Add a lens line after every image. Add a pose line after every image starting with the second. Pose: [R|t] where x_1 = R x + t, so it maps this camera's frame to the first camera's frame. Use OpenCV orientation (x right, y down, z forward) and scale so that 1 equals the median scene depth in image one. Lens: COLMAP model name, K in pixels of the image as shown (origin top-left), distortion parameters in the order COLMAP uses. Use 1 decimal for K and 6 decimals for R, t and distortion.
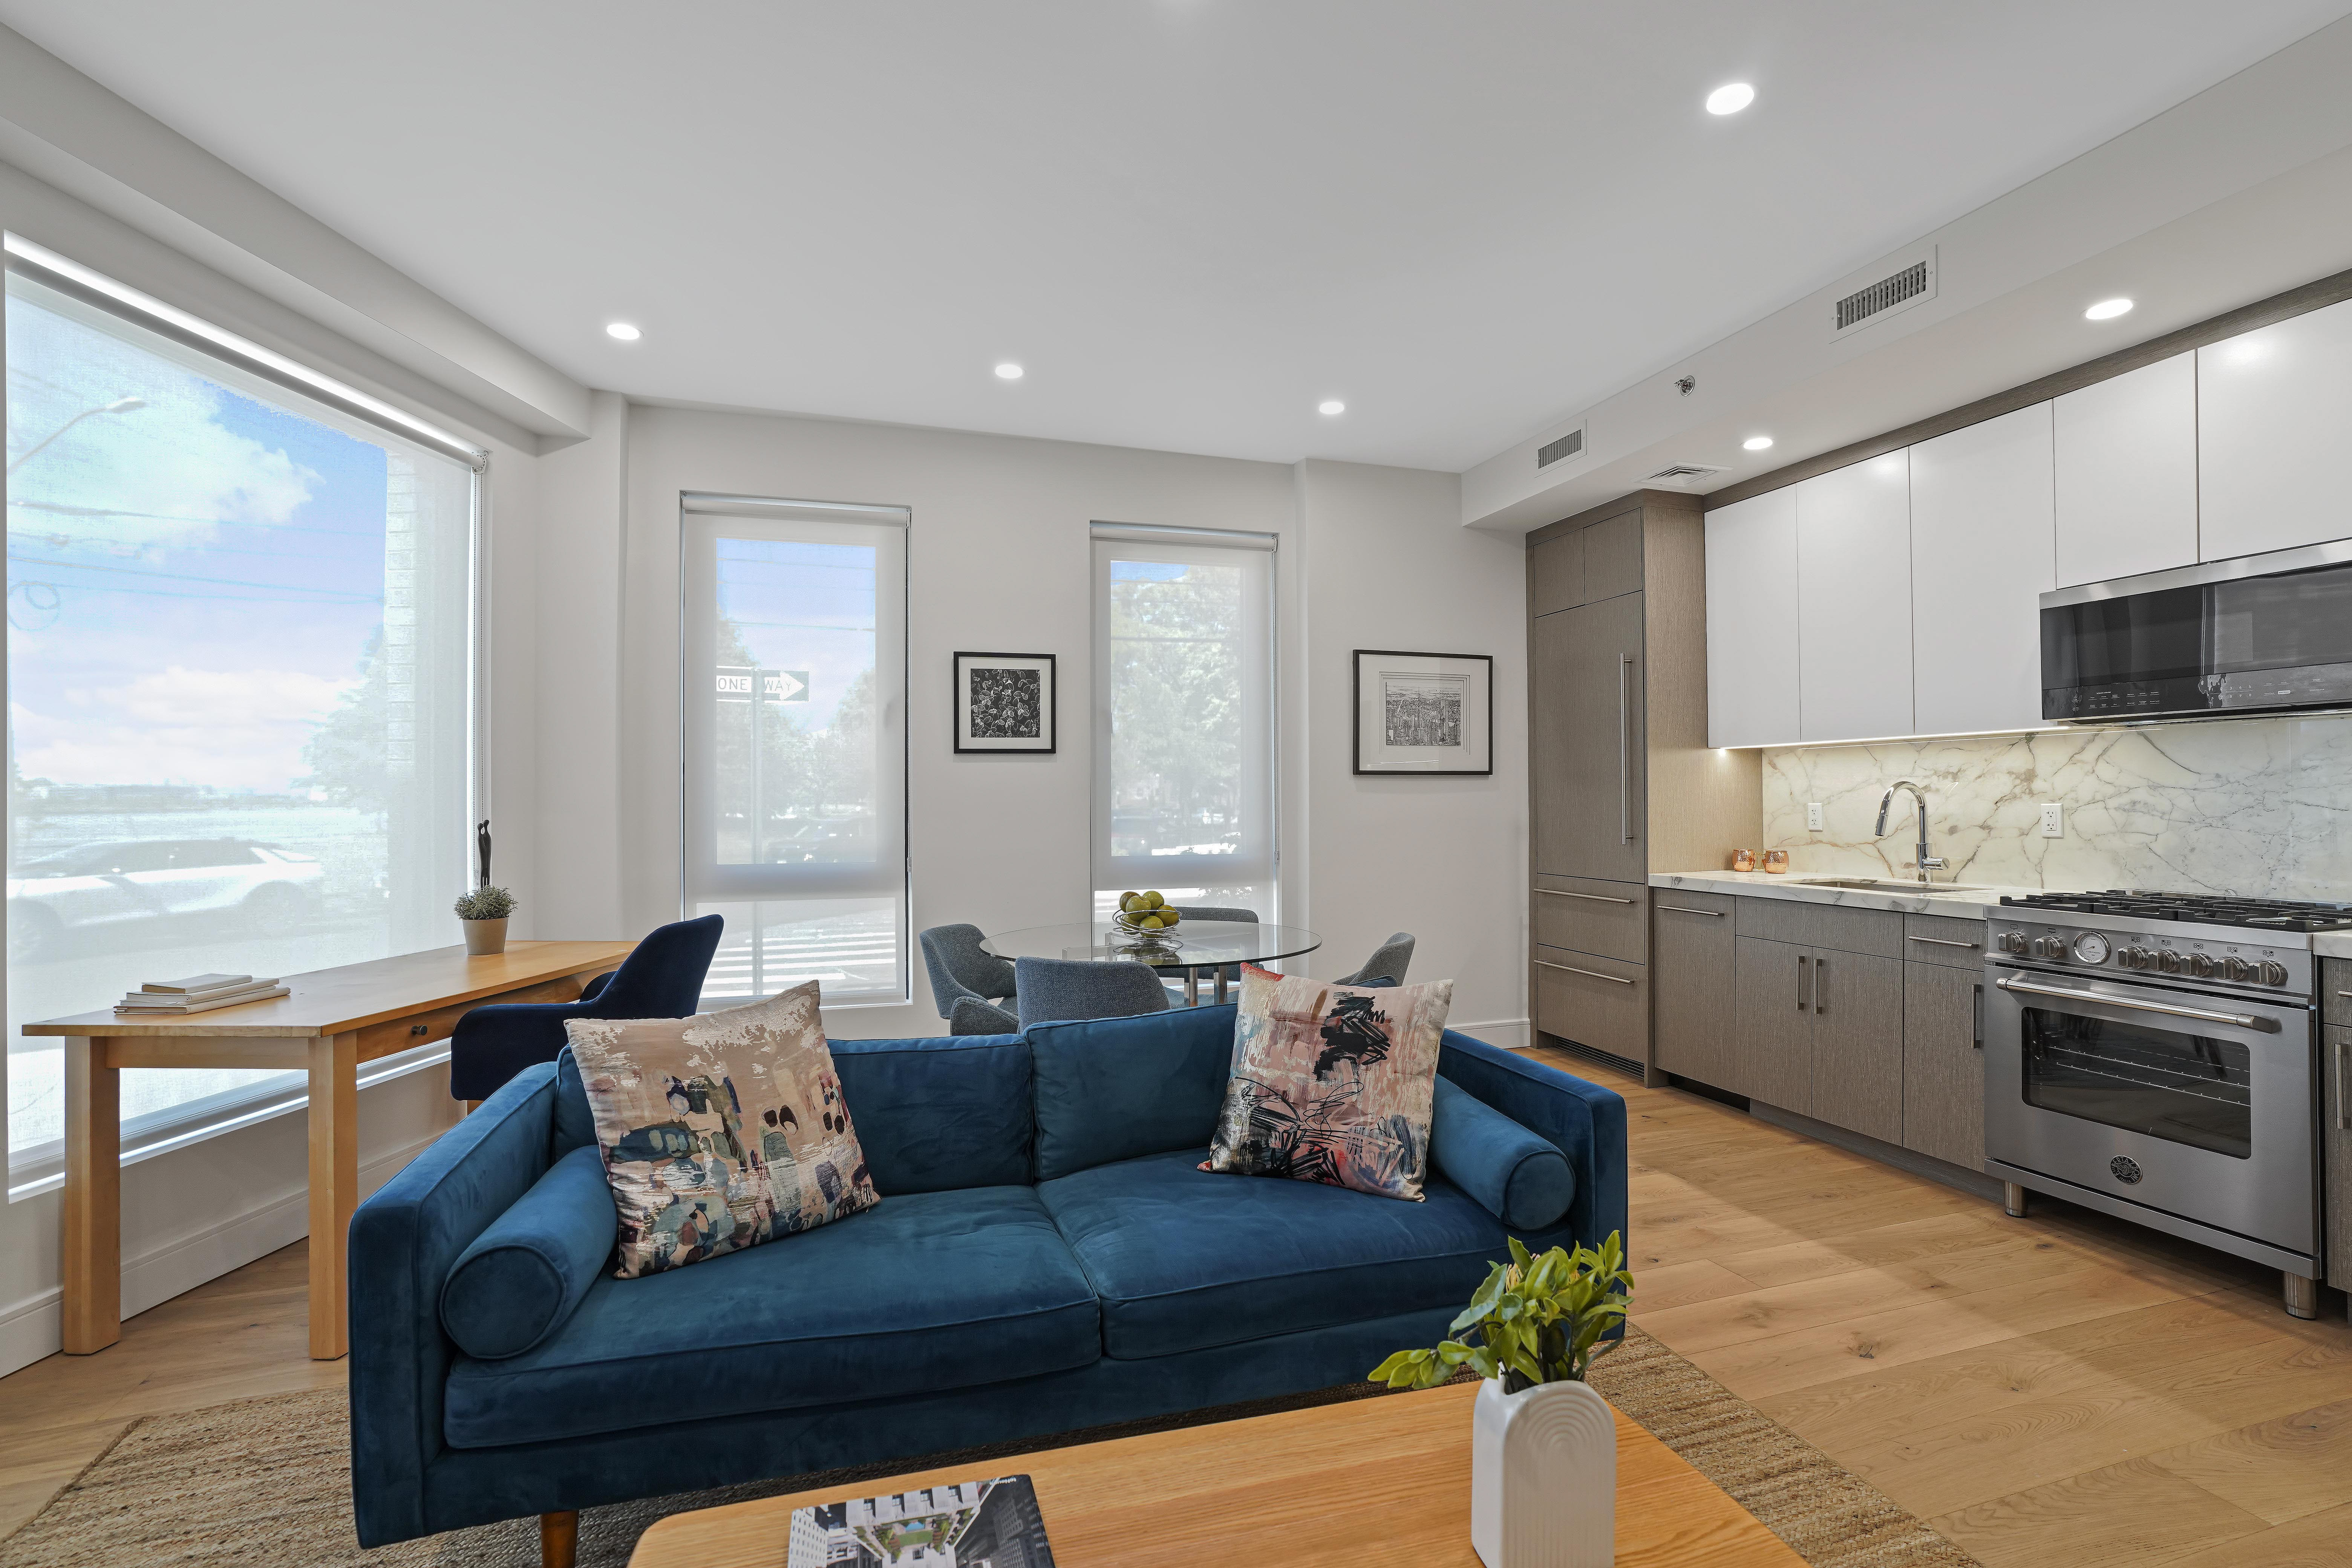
lens RADIAL K [[1083.2, 0, 1189.2], [0, 1083.2, 786.4], [0, 0, 1]] dist [-0.054262, 0.024954]
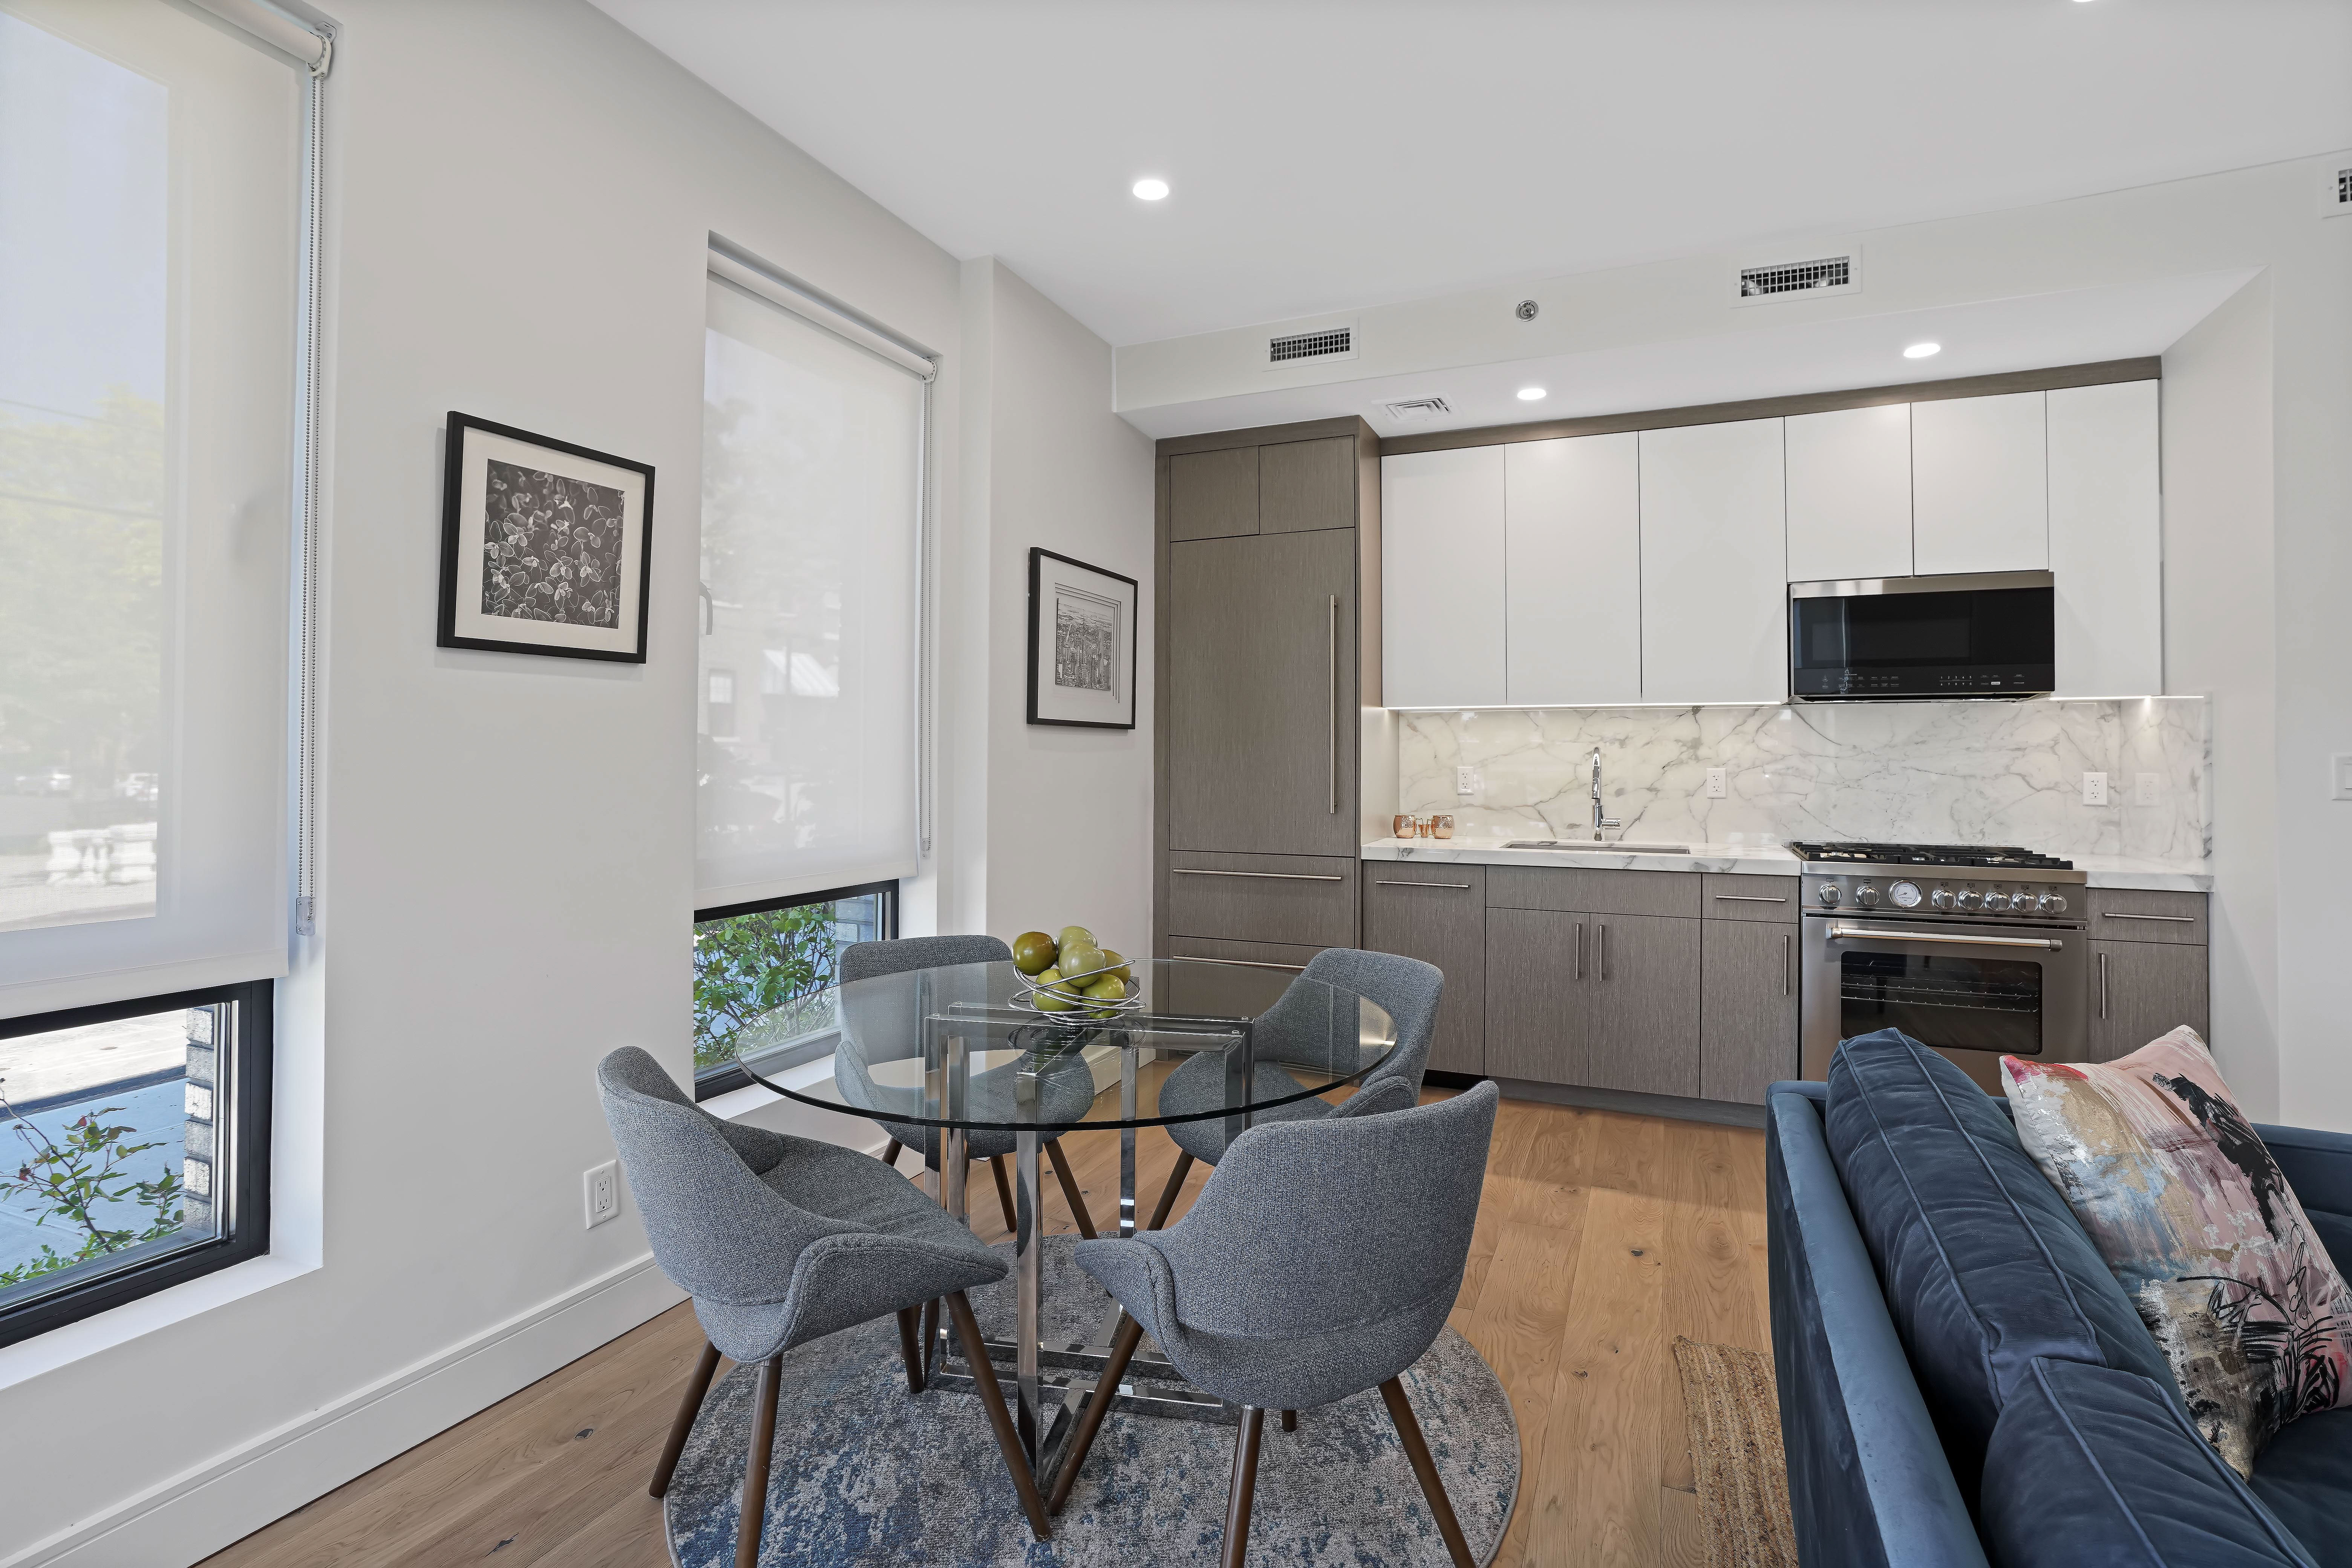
lens RADIAL K [[1117.1, 0, 1182.7], [0, 1117.1, 733.4], [0, 0, 1]] dist [-0.024712, 0.019961]
pose [[0.656855, 0.024335, 0.753624, -0.424460], [-0.015482, 0.999704, -0.018787, 0.009040], [-0.753858, 0.000673, 0.657037, 0.583383]]
